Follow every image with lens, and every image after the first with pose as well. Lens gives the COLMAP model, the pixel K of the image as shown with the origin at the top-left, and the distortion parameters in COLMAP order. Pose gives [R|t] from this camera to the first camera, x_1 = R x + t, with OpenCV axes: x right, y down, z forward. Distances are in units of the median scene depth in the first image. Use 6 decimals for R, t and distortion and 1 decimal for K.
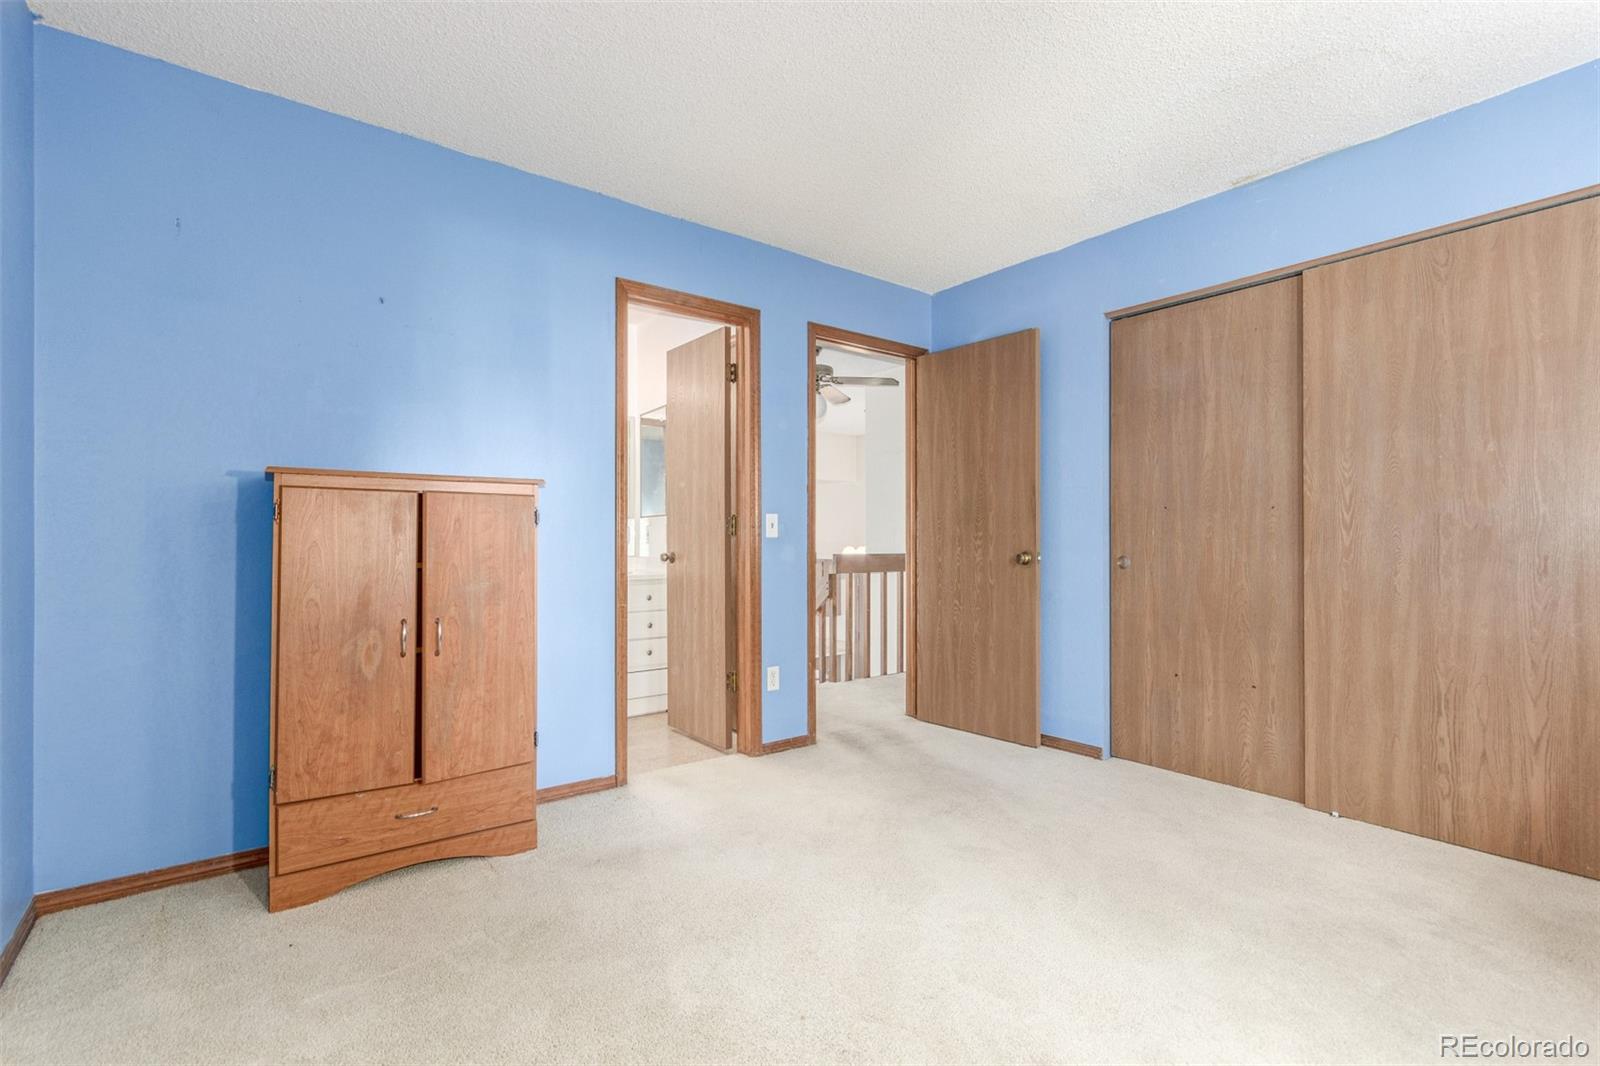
lens RADIAL K [[743.0, 0, 800.6], [0, 743.0, 535.4], [0, 0, 1]] dist [0.001428, 0.000024]
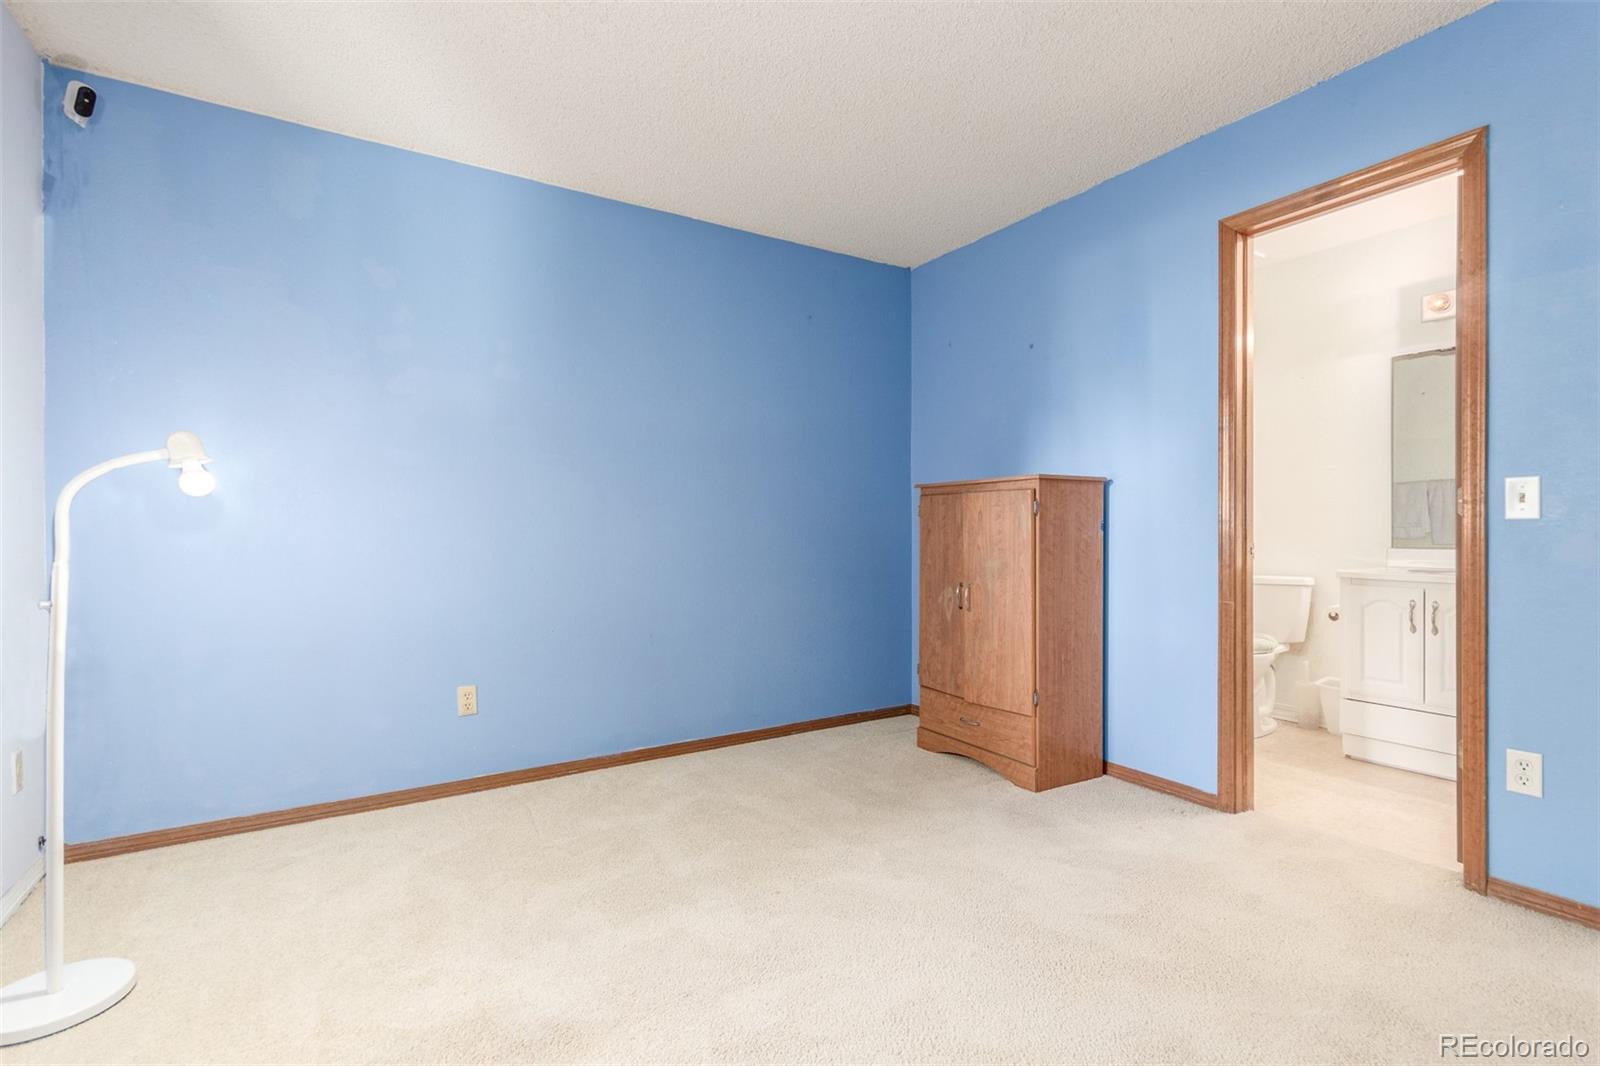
lens RADIAL K [[743.0, 0, 801.5], [0, 743.0, 535.7], [0, 0, 1]] dist [0.001428, 0.000024]
pose [[-0.103820, 0.008155, -0.994563, 0.880282], [0.011738, 0.999907, 0.006974, 0.007413], [0.994527, -0.010950, -0.103906, 0.802178]]
